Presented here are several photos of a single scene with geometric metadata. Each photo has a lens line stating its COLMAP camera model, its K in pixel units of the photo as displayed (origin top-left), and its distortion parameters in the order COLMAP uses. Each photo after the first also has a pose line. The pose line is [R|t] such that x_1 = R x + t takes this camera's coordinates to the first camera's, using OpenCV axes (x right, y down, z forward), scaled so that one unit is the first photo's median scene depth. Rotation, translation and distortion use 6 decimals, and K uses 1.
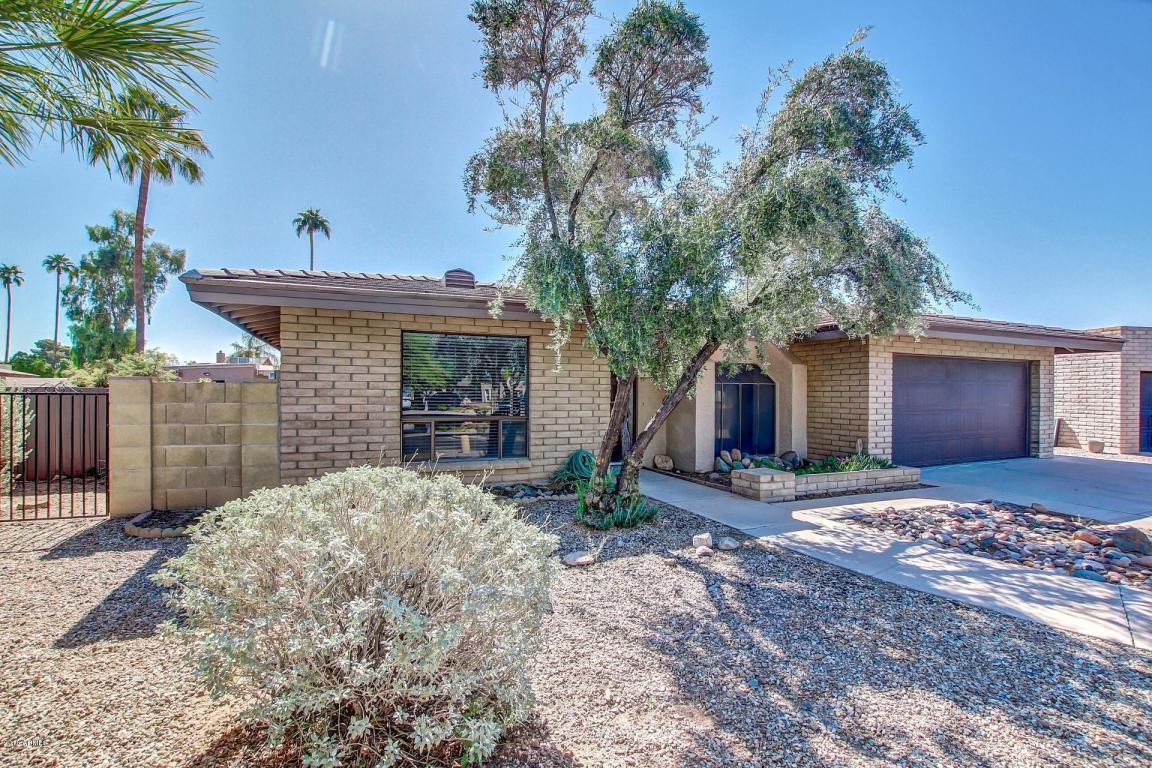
lens RADIAL K [[543.3, 0, 582.8], [0, 543.3, 393.3], [0, 0, 1]] dist [-0.028993, 0.000967]
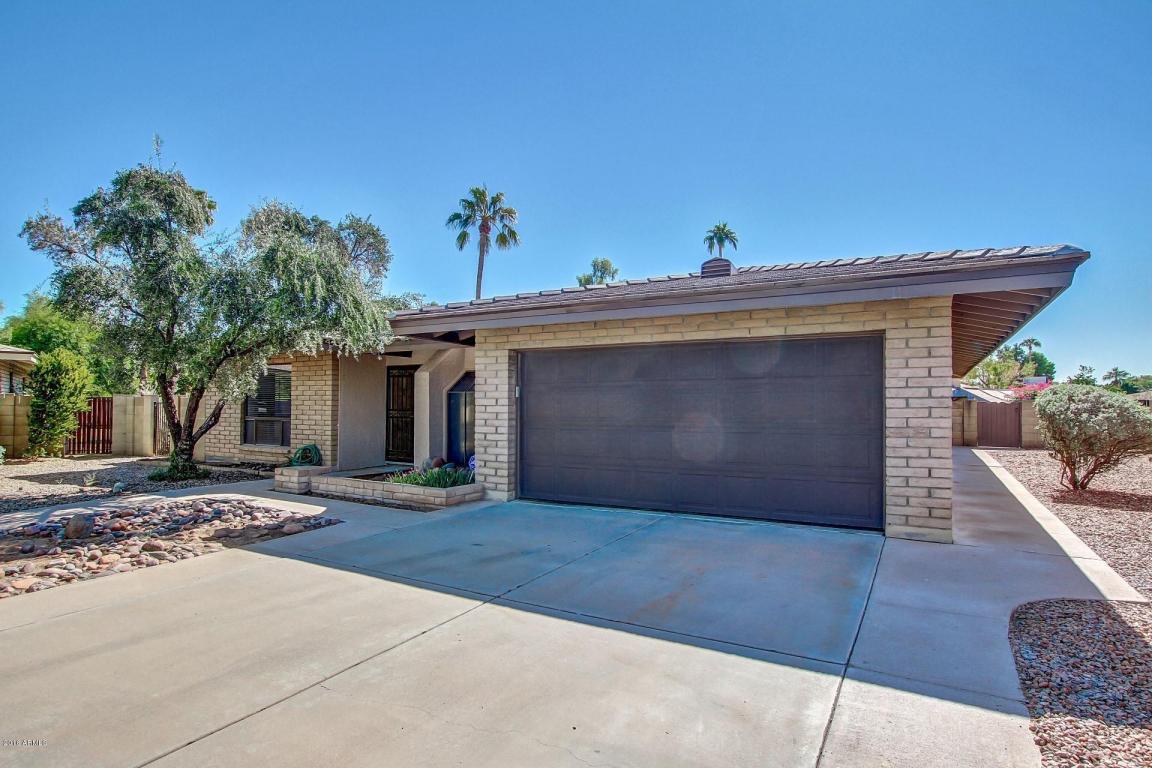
lens RADIAL K [[619.6, 0, 576.3], [0, 619.6, 396.8], [0, 0, 1]] dist [-0.019488, 0.000113]
pose [[0.580085, -0.012665, -0.814458, 1.847637], [-0.001121, 0.999866, -0.016347, 0.011951], [0.814555, 0.010395, 0.579993, 0.734645]]
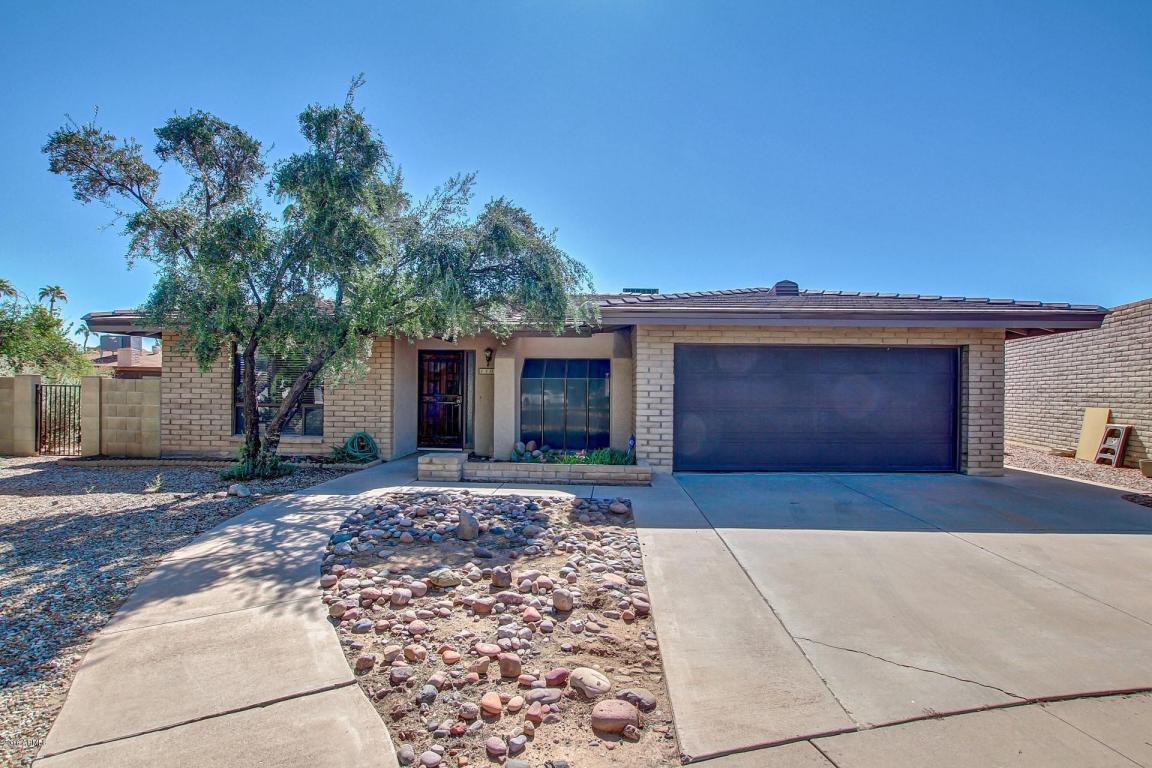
lens RADIAL K [[570.9, 0, 582.3], [0, 570.9, 393.1], [0, 0, 1]] dist [-0.023596, 0.000571]
pose [[0.896389, 0.004124, -0.443249, 1.162595], [-0.004893, 0.999988, -0.000590, 0.015032], [0.443242, 0.002697, 0.896398, 0.068486]]
